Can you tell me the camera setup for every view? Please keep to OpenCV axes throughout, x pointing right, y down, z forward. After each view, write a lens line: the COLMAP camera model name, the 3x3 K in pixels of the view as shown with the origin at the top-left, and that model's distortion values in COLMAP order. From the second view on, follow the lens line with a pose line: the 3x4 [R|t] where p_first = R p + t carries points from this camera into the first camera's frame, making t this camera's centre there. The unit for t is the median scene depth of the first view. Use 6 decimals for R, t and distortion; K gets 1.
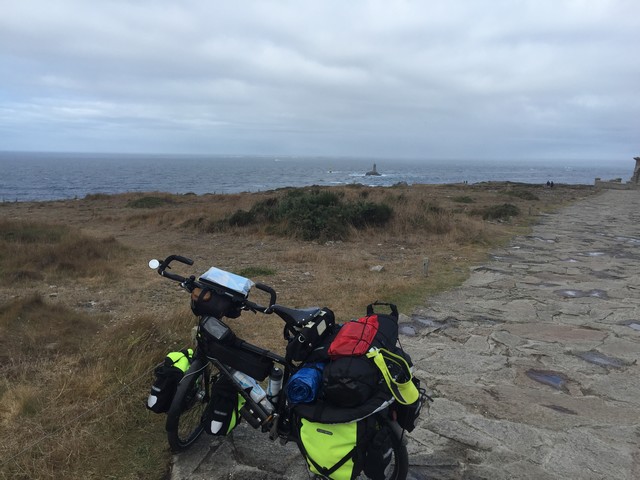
lens RADIAL K [[497.1, 0, 320.0], [0, 497.1, 240.0], [0, 0, 1]] dist [-0.002907, -0.006598]
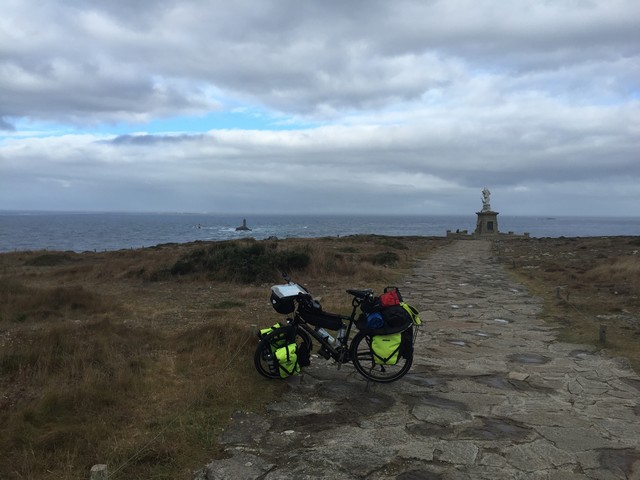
lens RADIAL K [[497.1, 0, 320.0], [0, 497.1, 240.0], [0, 0, 1]] dist [-0.002907, -0.006598]
pose [[0.967586, -0.018856, 0.251839, -0.149269], [0.046556, 0.993436, -0.104488, 0.029106], [-0.248215, 0.112825, 0.962112, -0.201523]]
